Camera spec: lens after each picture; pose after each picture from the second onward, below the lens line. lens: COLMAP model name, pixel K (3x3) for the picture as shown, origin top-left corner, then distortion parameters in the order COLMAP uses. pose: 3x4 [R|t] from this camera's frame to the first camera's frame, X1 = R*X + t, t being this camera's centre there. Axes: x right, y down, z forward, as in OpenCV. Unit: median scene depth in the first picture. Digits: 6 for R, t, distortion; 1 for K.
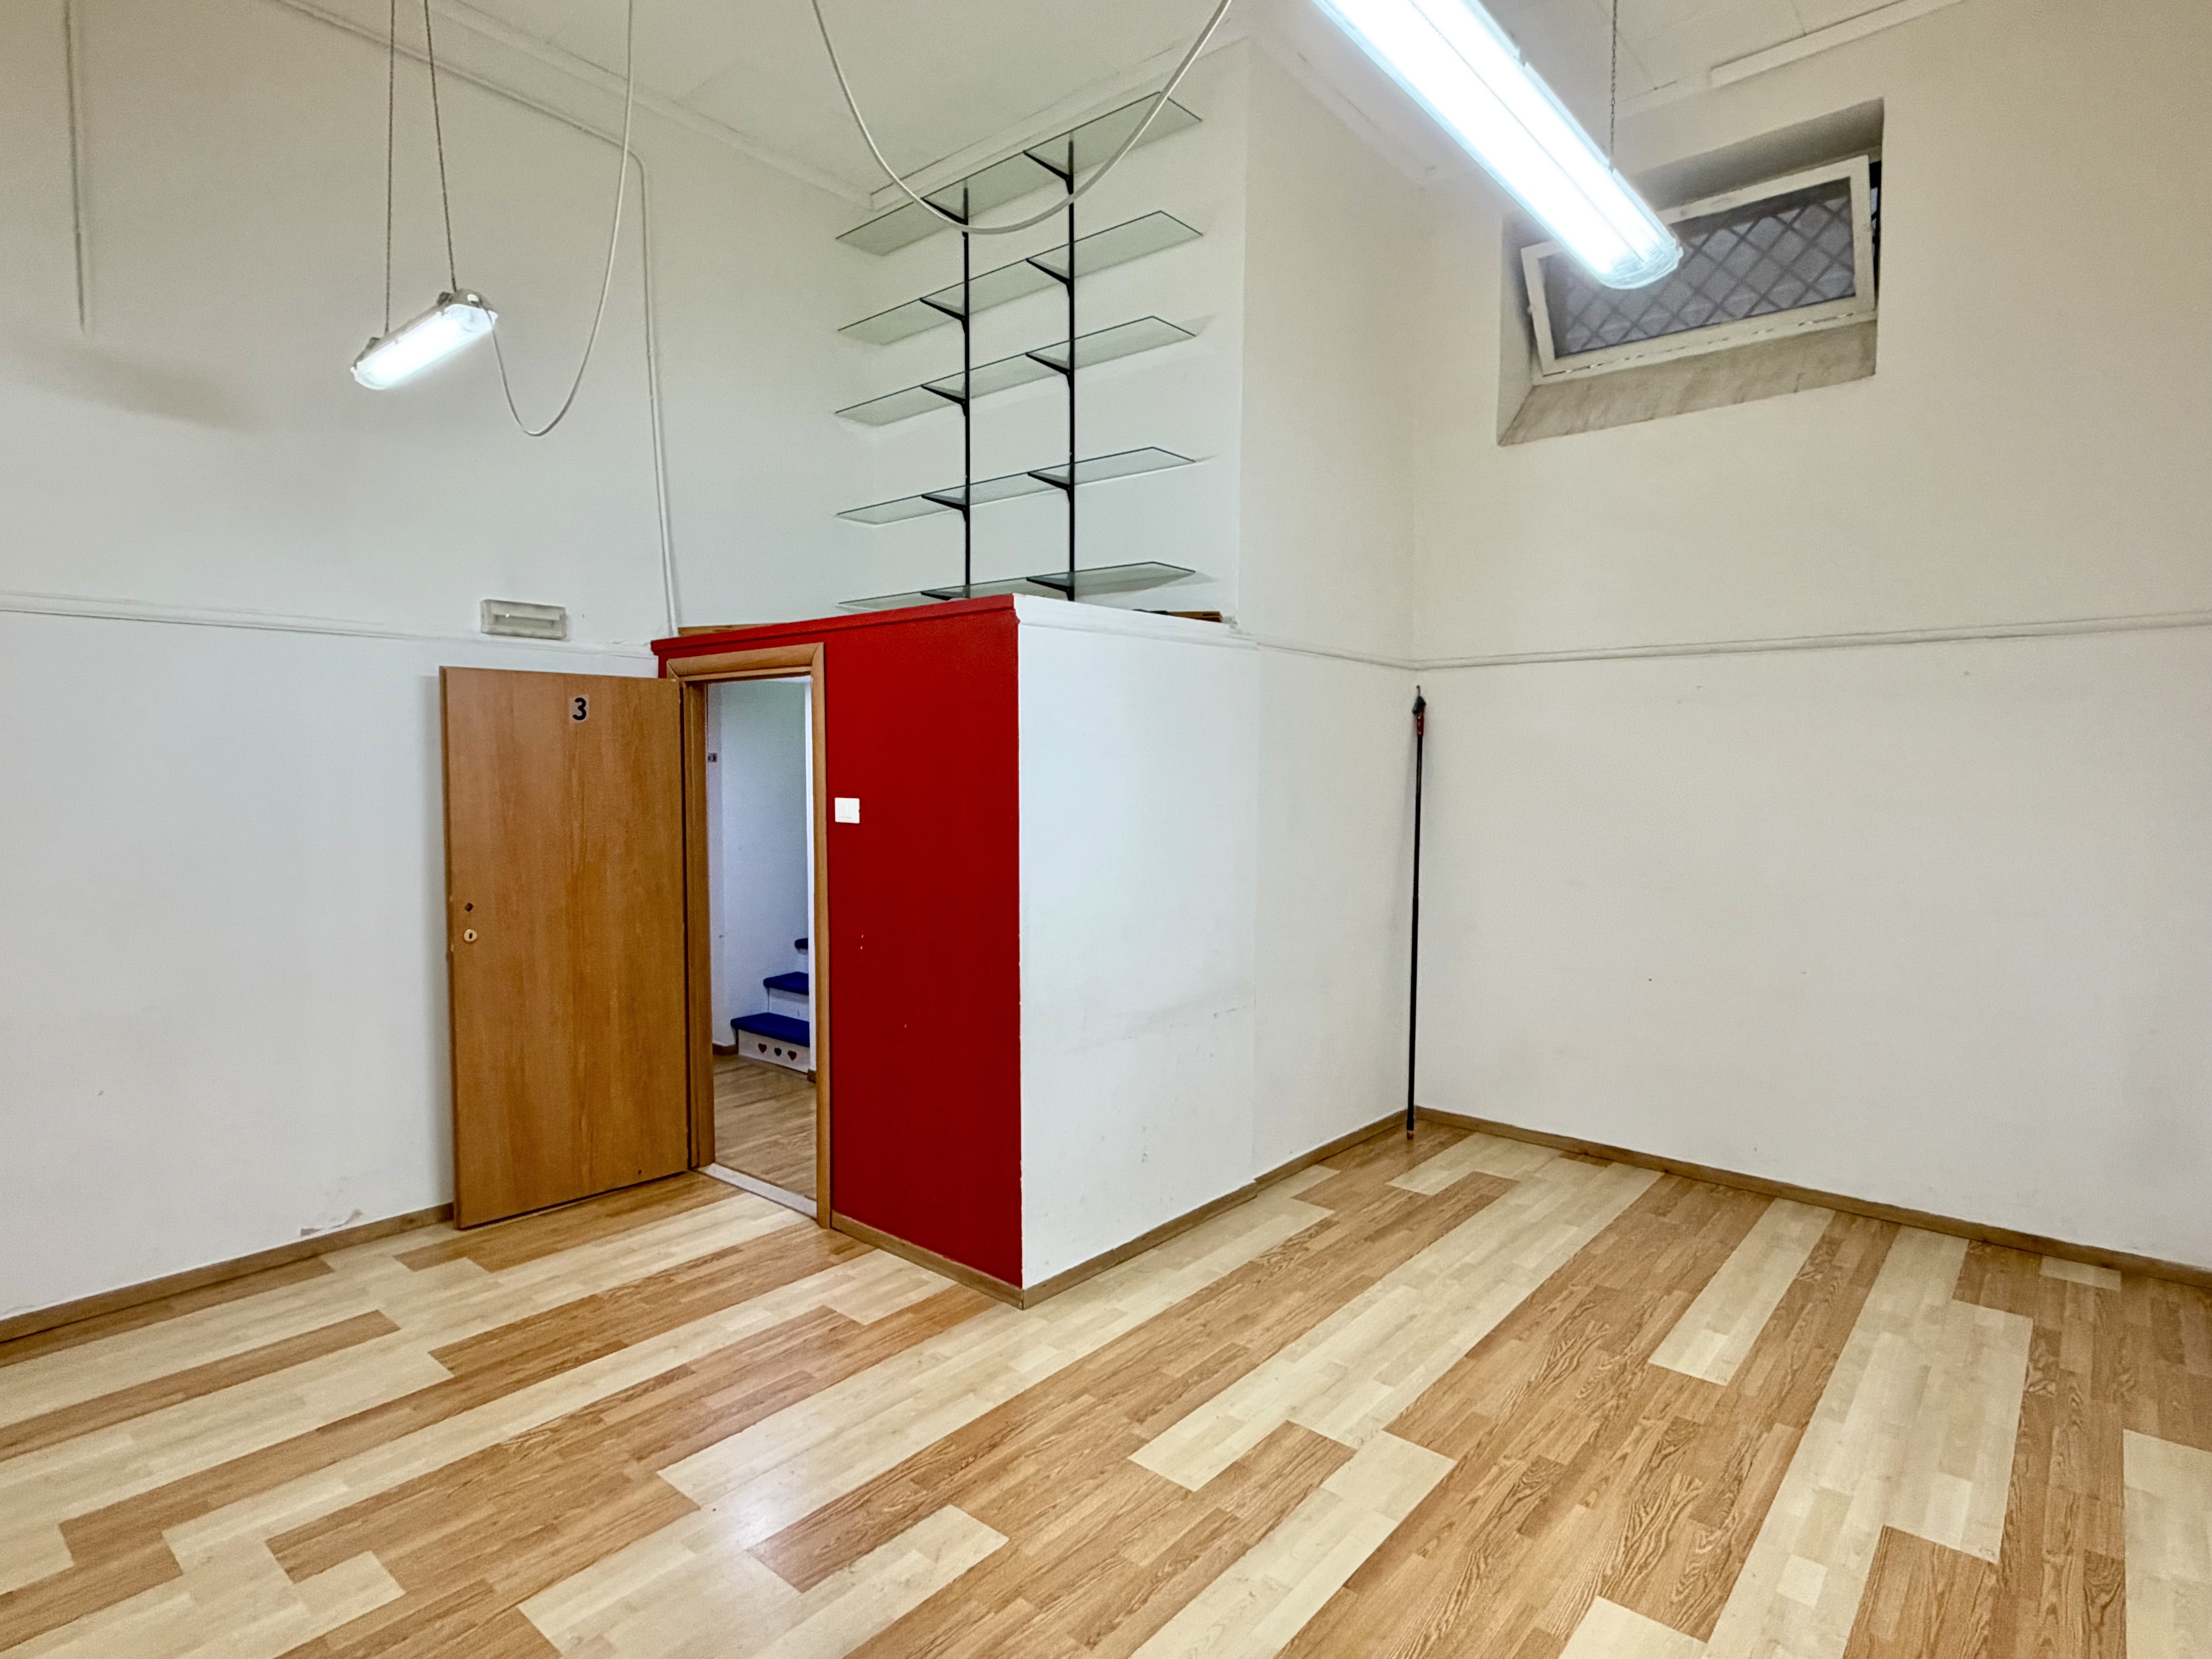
lens RADIAL K [[1188.8, 0, 1096.7], [0, 1188.8, 824.8], [0, 0, 1]] dist [-0.000488, 0.000469]
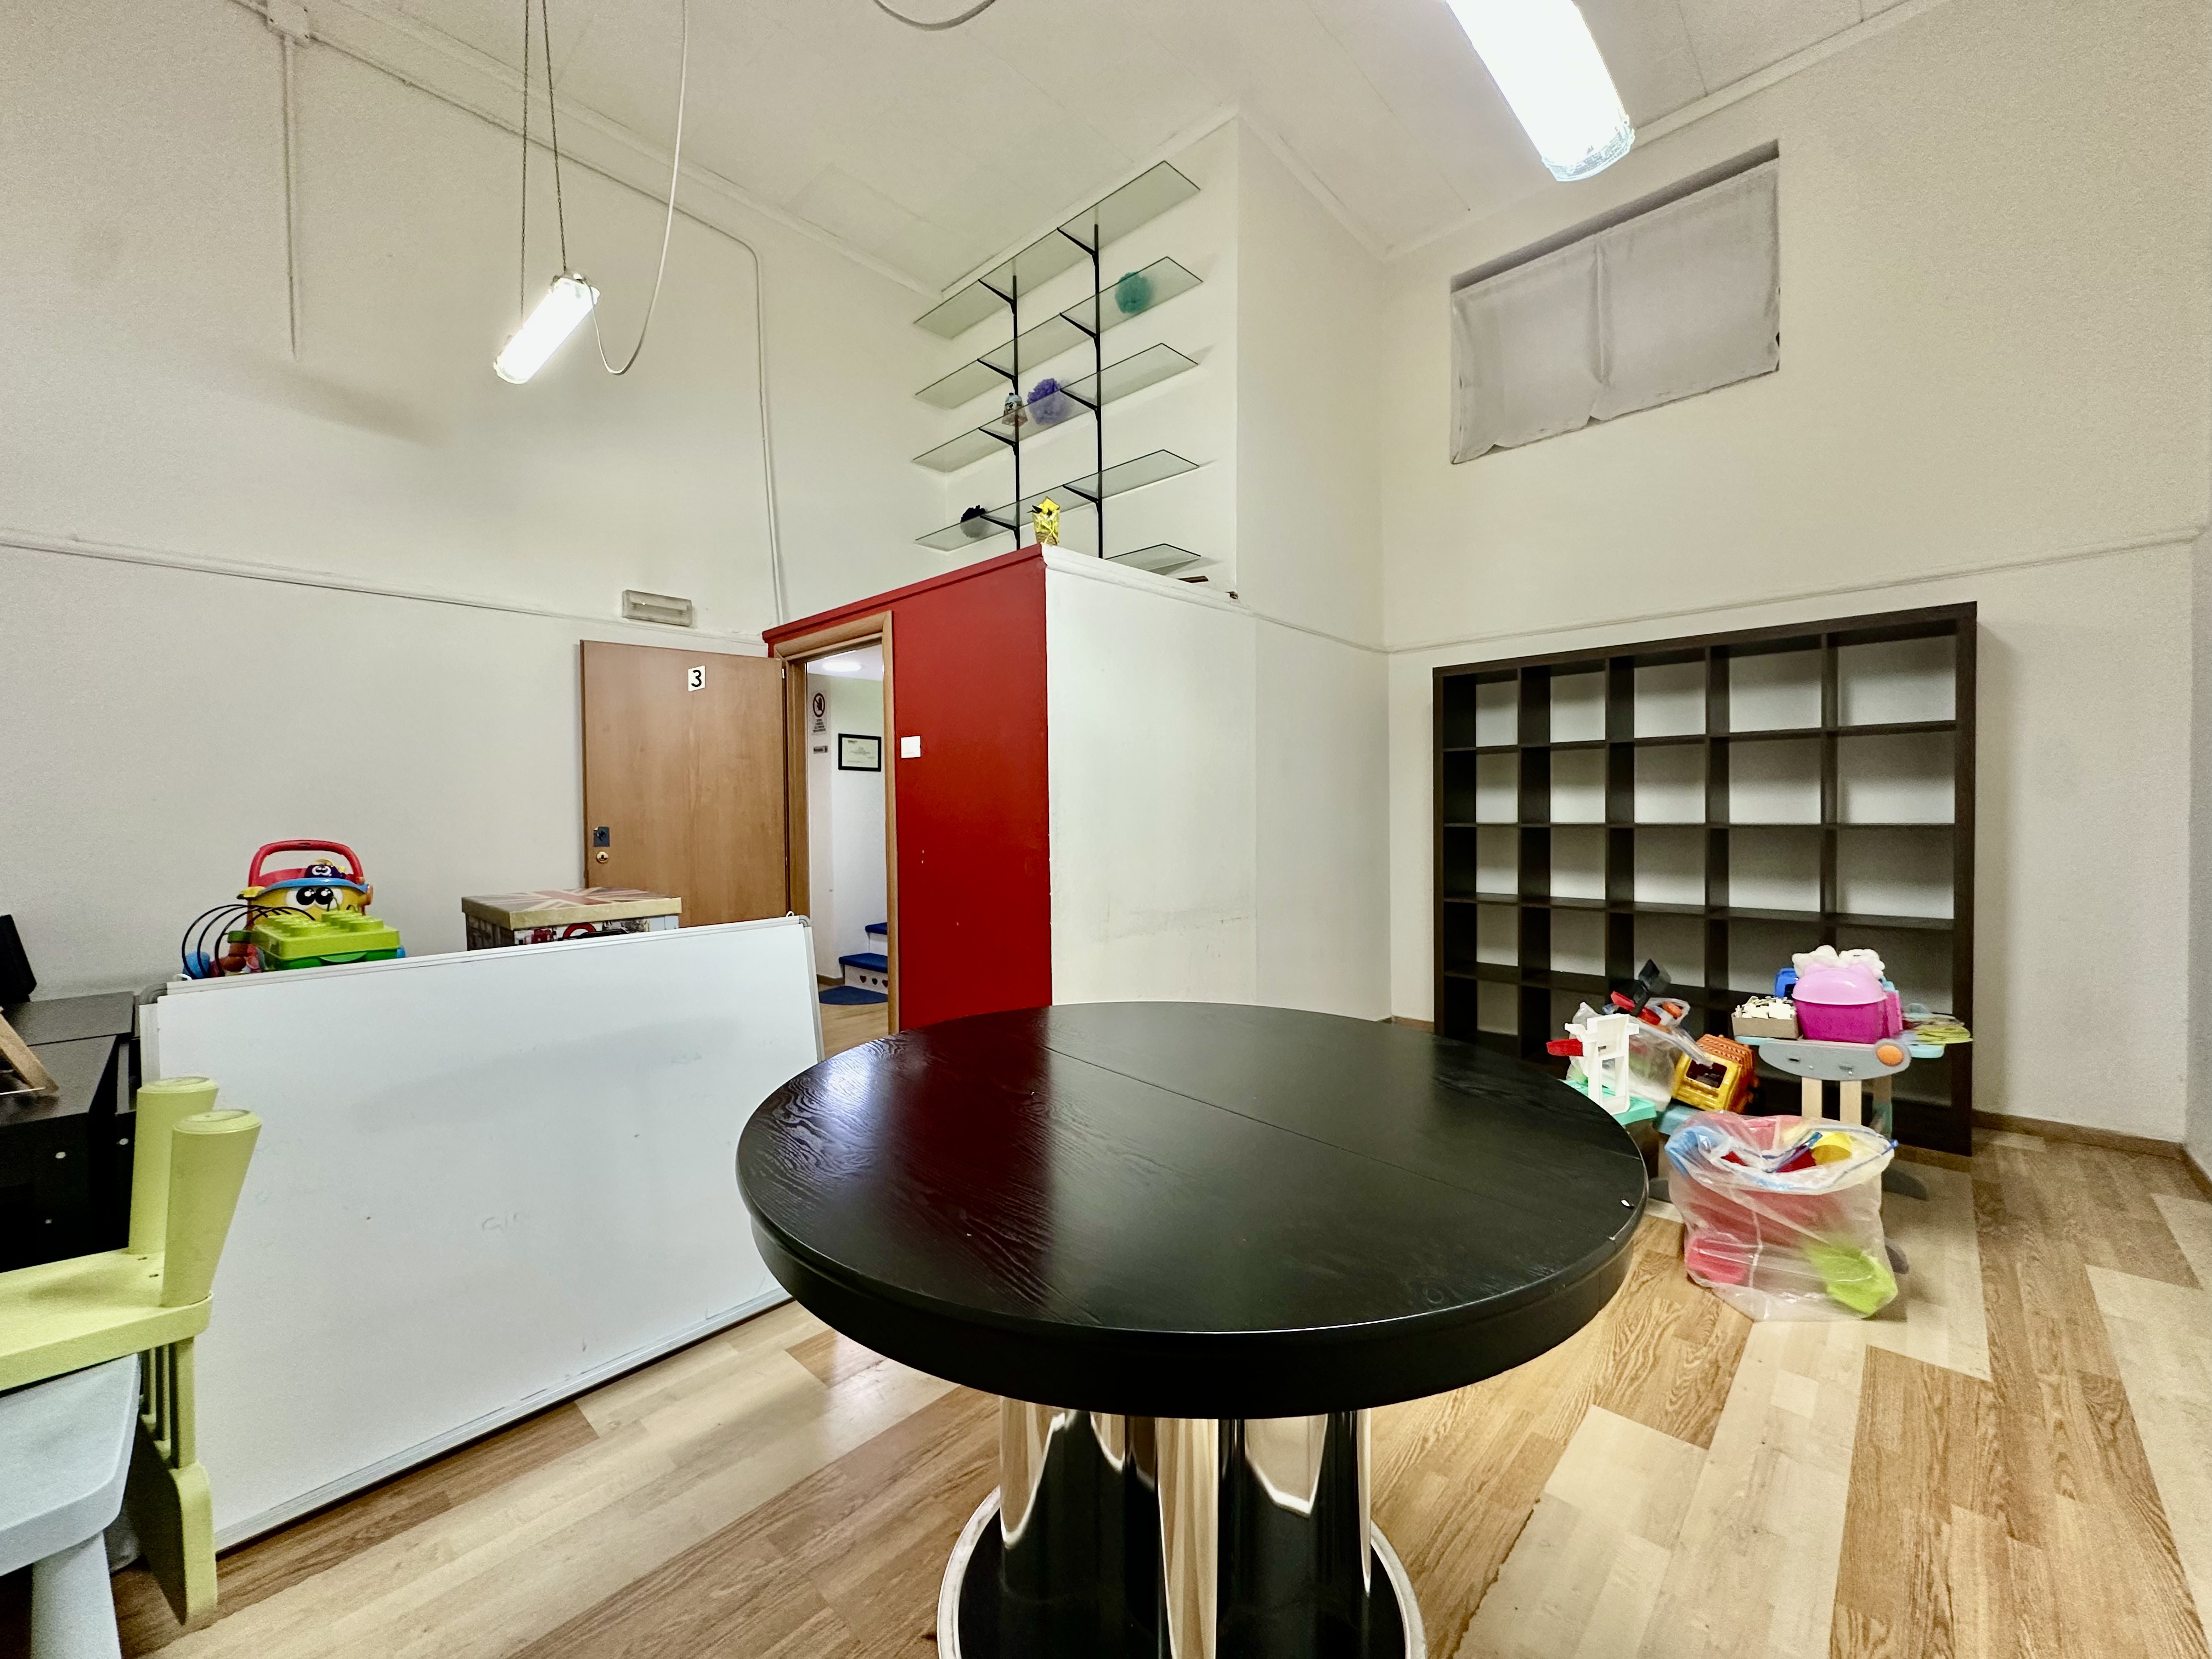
lens RADIAL K [[883.2, 0, 1100.9], [0, 883.2, 832.3], [0, 0, 1]] dist [-0.006750, 0.001658]
pose [[0.998802, -0.010431, -0.047807, 0.034401], [0.008741, 0.999334, -0.035427, 0.154744], [0.048144, 0.034967, 0.998228, 0.177465]]
